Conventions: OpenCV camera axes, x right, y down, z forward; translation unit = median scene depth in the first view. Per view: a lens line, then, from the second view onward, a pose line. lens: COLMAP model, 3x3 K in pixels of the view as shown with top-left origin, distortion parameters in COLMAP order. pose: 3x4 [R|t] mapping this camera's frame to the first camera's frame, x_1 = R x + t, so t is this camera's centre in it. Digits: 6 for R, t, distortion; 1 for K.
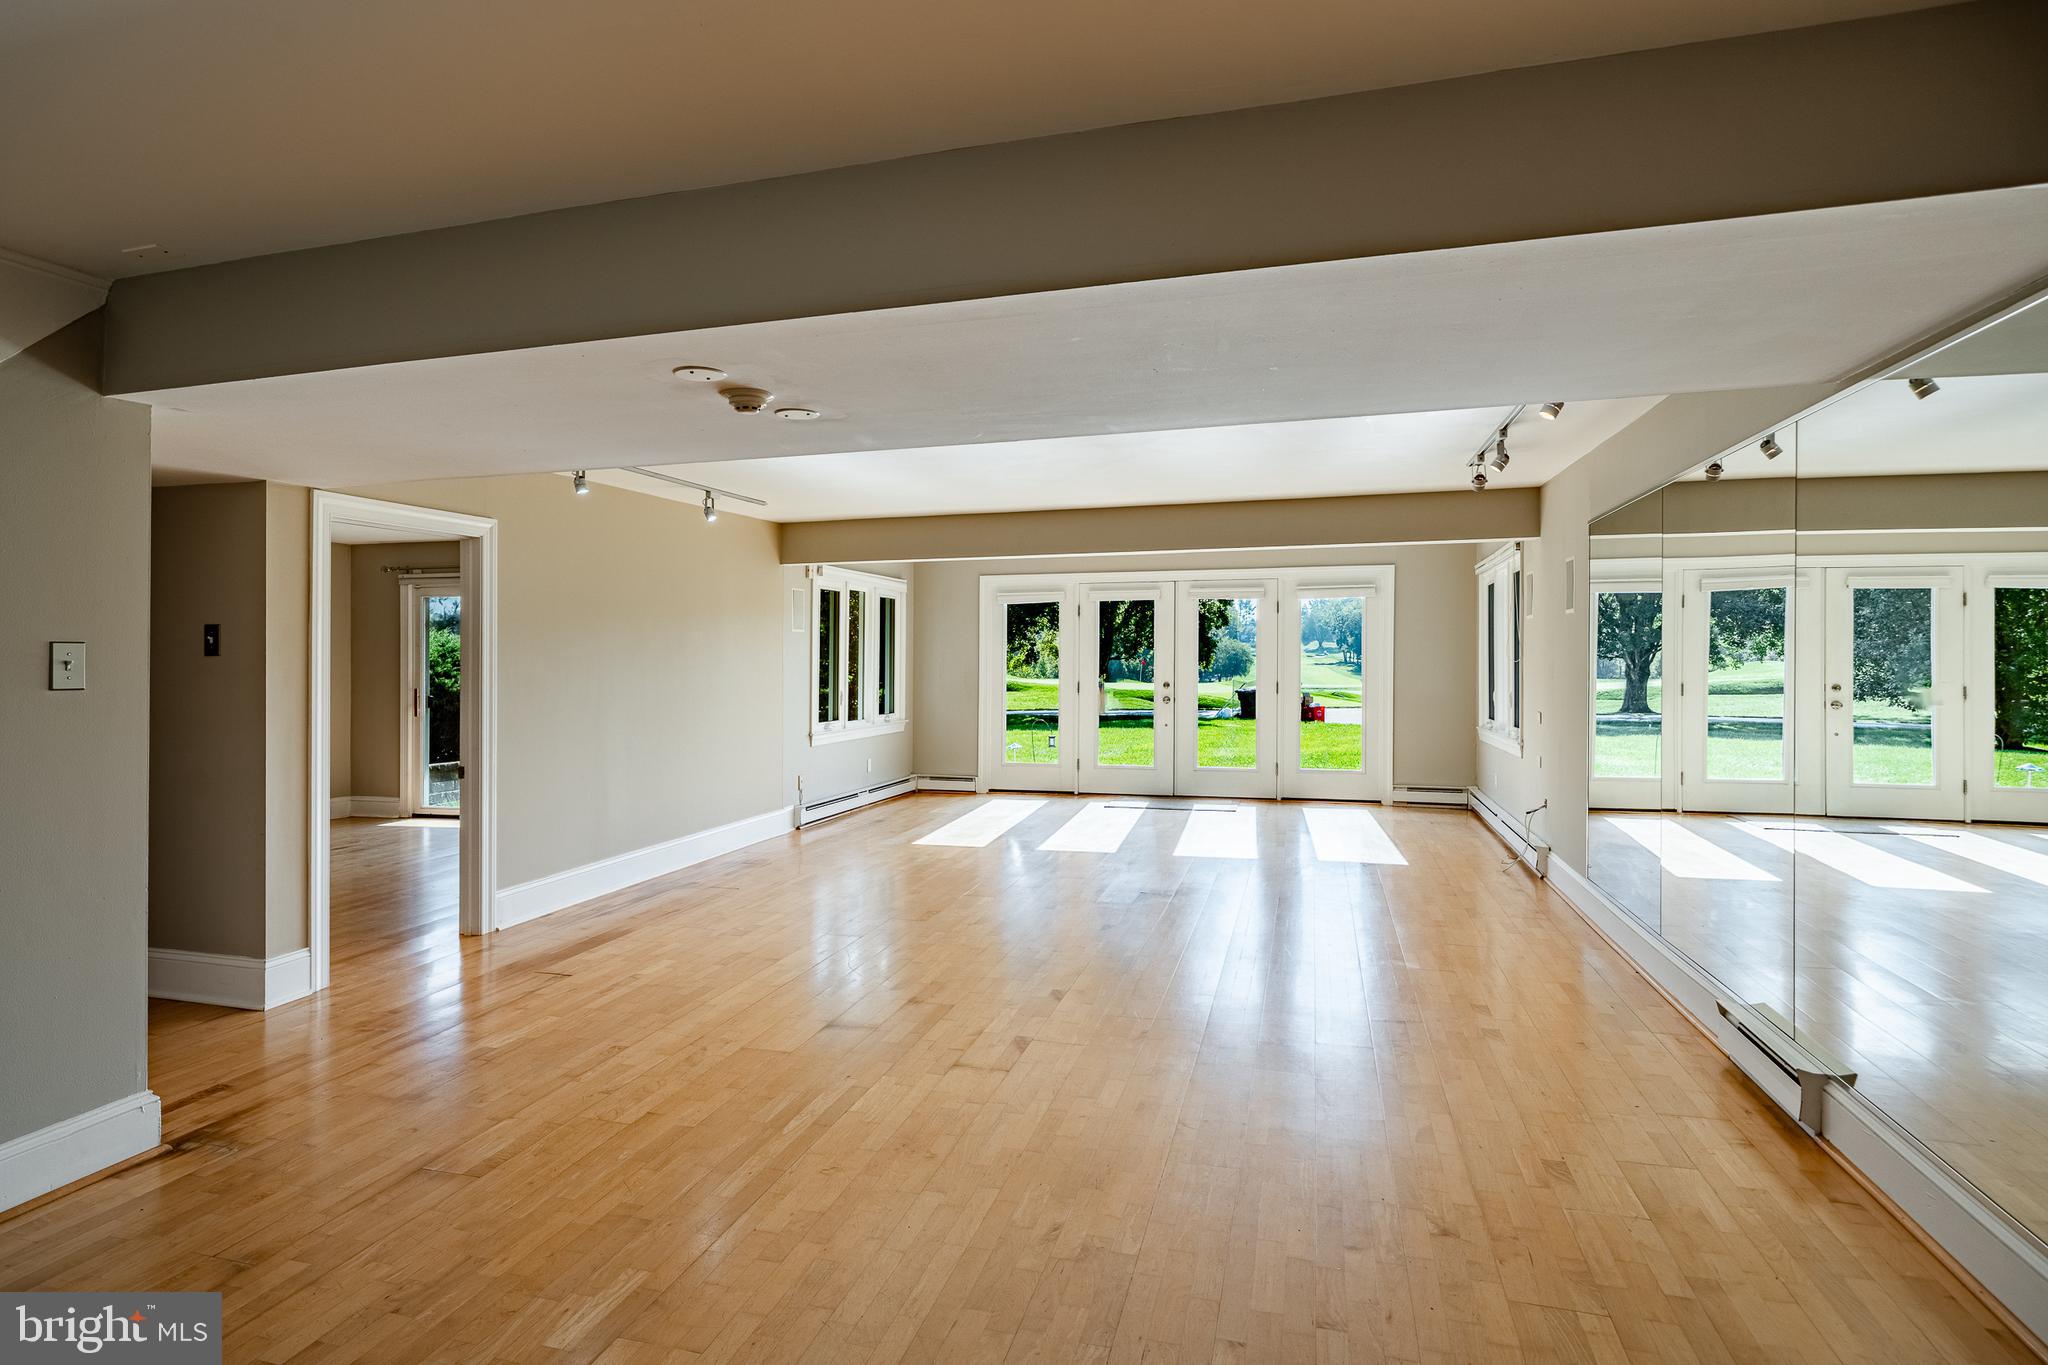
lens RADIAL K [[1073.7, 0, 1004.9], [0, 1073.7, 646.1], [0, 0, 1]] dist [-0.004225, 0.000659]
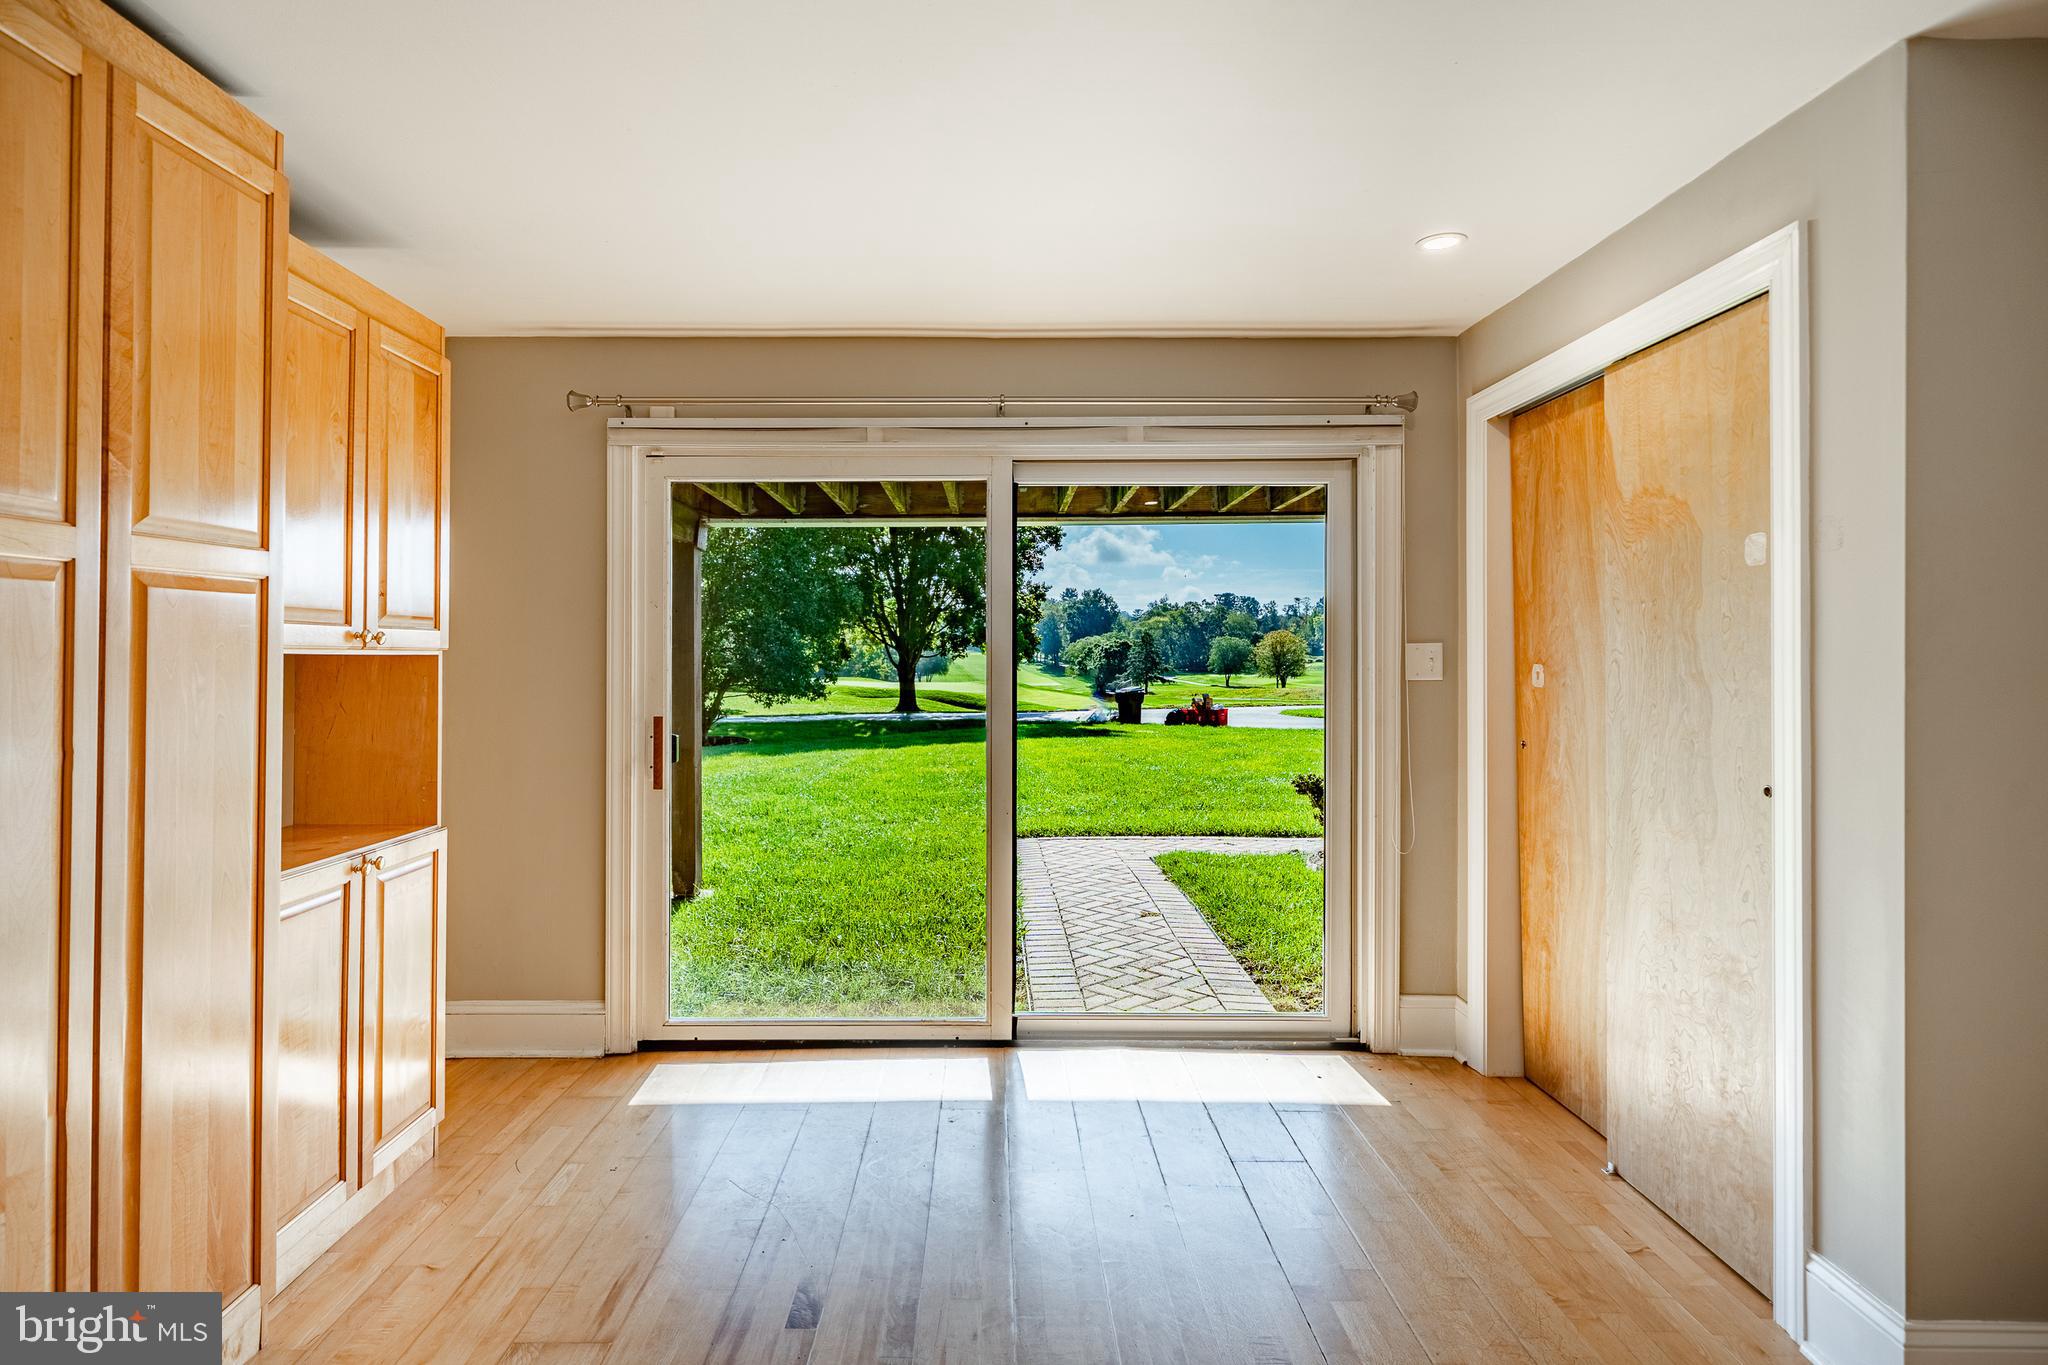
lens RADIAL K [[1073.7, 0, 996.8], [0, 1073.7, 647.7], [0, 0, 1]] dist [-0.004225, 0.000659]
pose [[0.960947, 0.008299, 0.276608, -0.511483], [-0.009196, 0.999956, 0.001945, 0.012408], [-0.276580, -0.004413, 0.960981, 0.568814]]
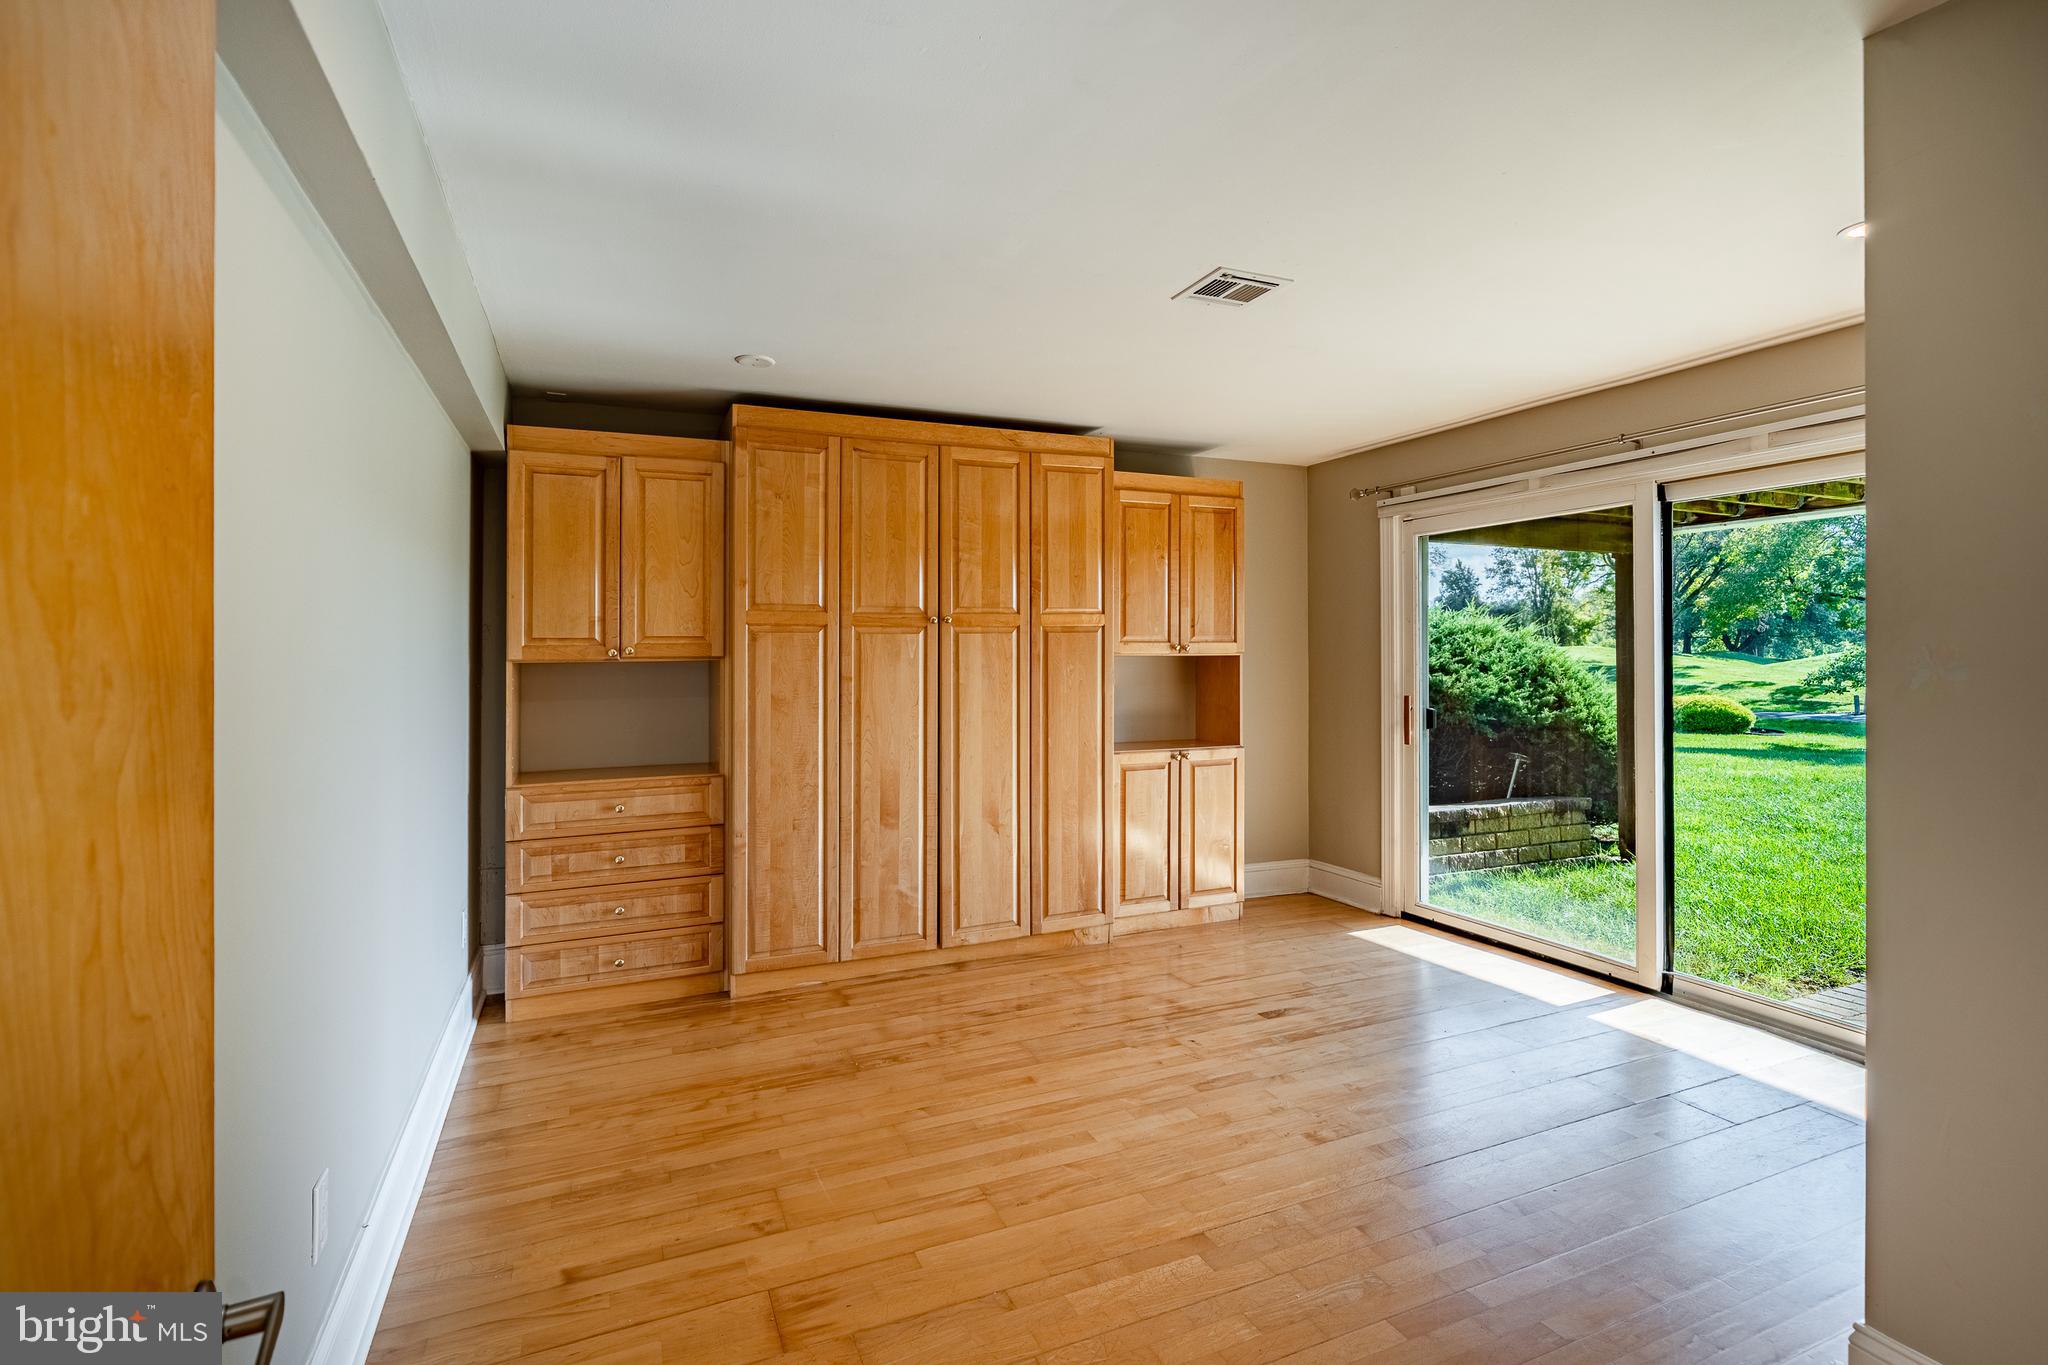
lens RADIAL K [[964.6, 0, 1008.8], [0, 964.6, 644.6], [0, 0, 1]] dist [0.000583, -0.000161]
pose [[0.636354, -0.003499, -0.771389, -0.273388], [0.010032, 0.999943, 0.003740, 0.007763], [0.771332, -0.010119, 0.636353, 0.484476]]
